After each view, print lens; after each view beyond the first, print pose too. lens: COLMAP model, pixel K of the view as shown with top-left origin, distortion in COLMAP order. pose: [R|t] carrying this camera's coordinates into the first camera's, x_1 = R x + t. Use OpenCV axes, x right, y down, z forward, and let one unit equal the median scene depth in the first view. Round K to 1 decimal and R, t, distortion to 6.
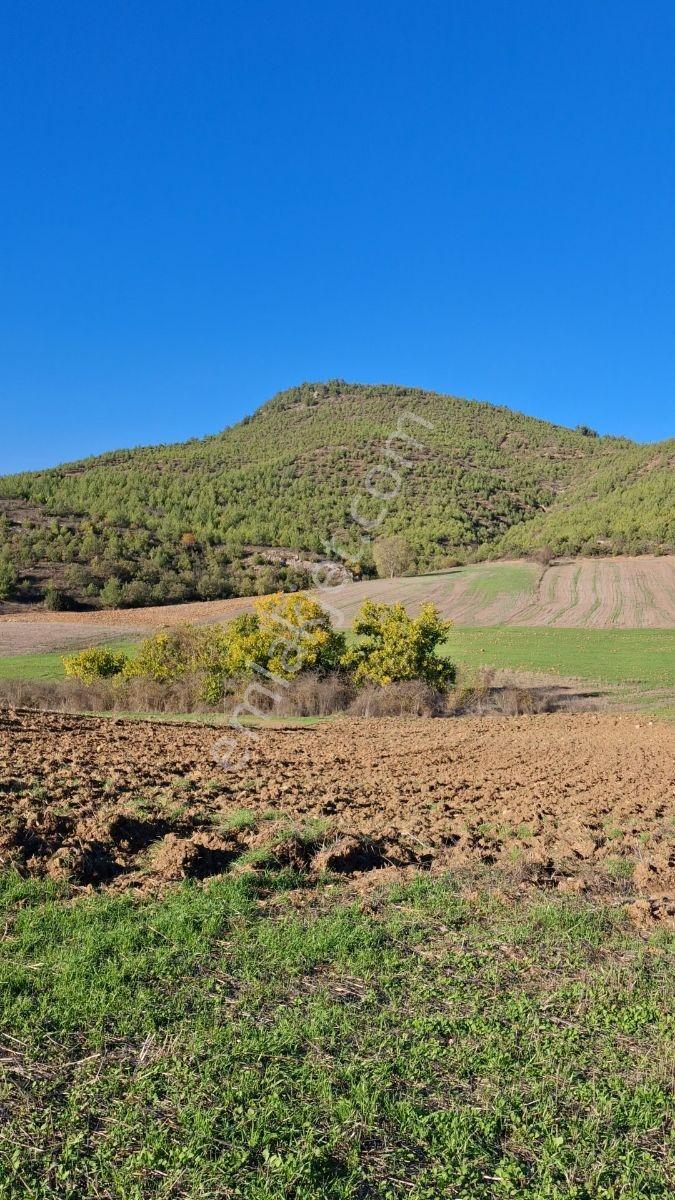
lens RADIAL K [[1075.7, 0, 335.0], [0, 1075.7, 592.2], [0, 0, 1]] dist [-0.015845, 0.003288]
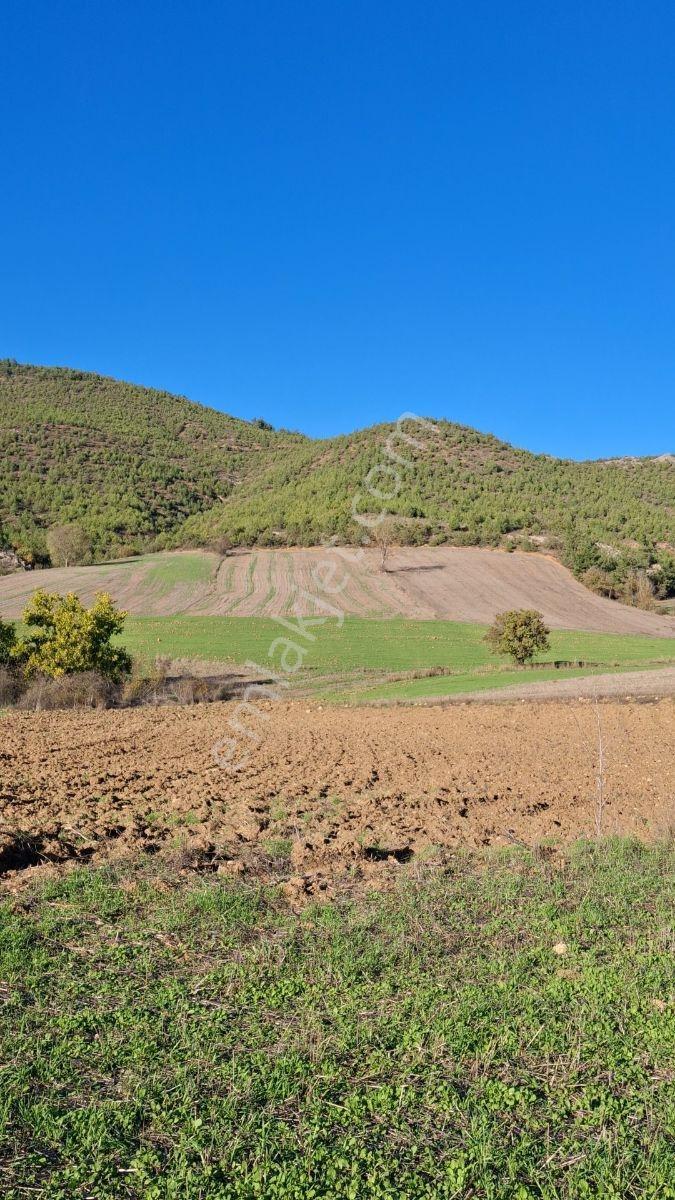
lens RADIAL K [[1075.7, 0, 336.5], [0, 1075.7, 592.3], [0, 0, 1]] dist [-0.015845, 0.003288]
pose [[0.955829, -0.000923, 0.293922, 0.002364], [-0.001910, 0.999954, 0.009350, 0.000339], [-0.293917, -0.009498, 0.955784, 0.000417]]
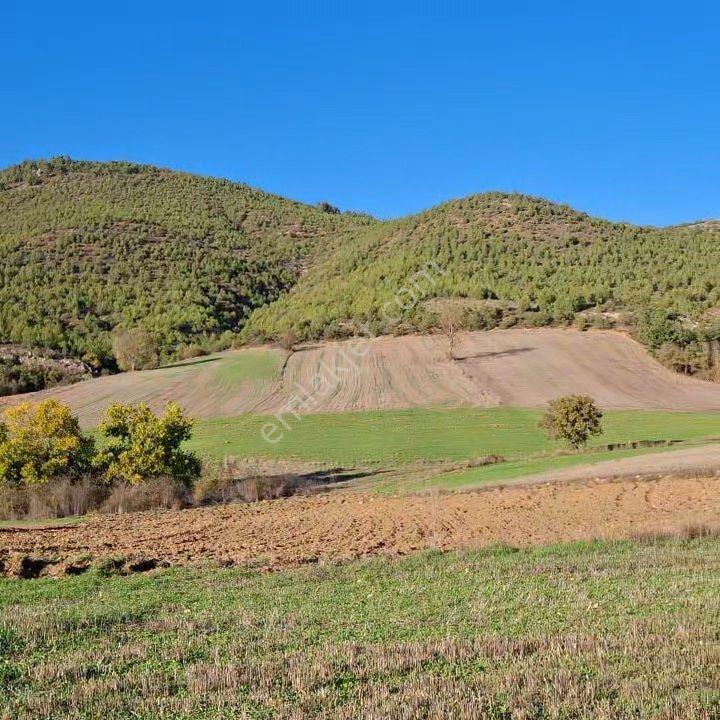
lens RADIAL K [[1142.7, 0, 362.5], [0, 1142.7, 341.7], [0, 0, 1]] dist [-0.007522, 0.000000]
pose [[0.967215, -0.043905, 0.250135, -0.014774], [0.051563, 0.998378, -0.024140, -0.017004], [-0.248669, 0.036246, 0.967910, -0.185814]]
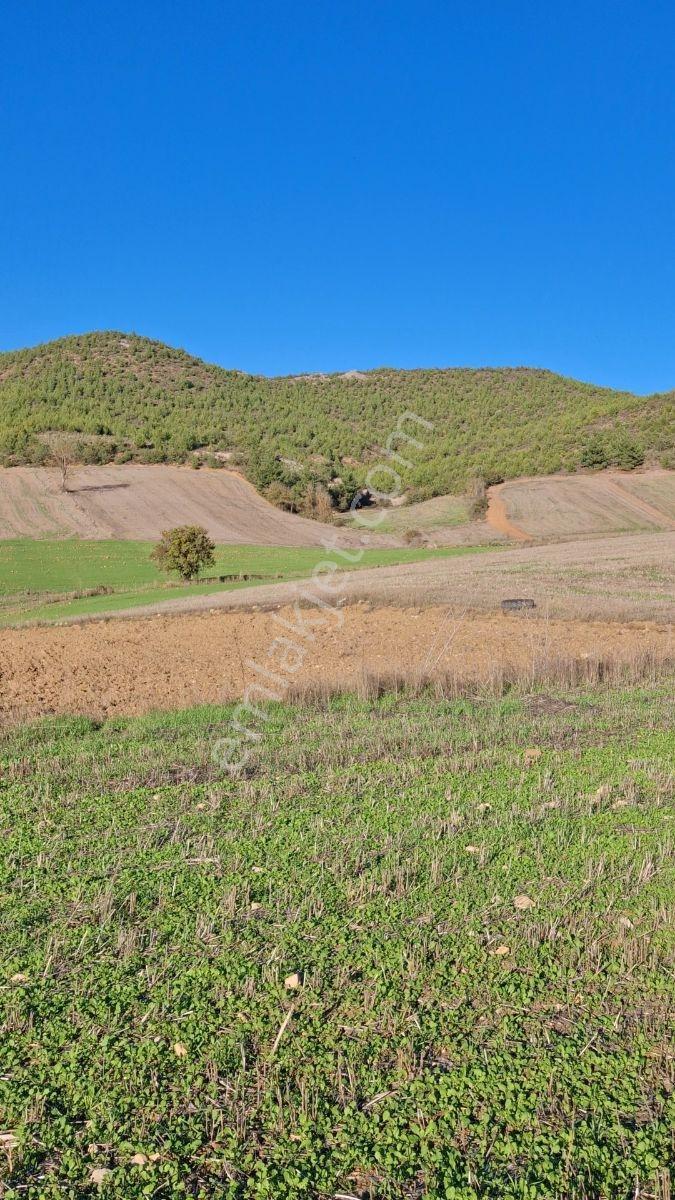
lens RADIAL K [[1075.7, 0, 329.8], [0, 1075.7, 590.9], [0, 0, 1]] dist [-0.015845, 0.003288]
pose [[0.843056, -0.065829, 0.533782, 0.047190], [0.022342, 0.995911, 0.087534, 0.000610], [-0.537361, -0.061871, 0.841079, -0.043629]]
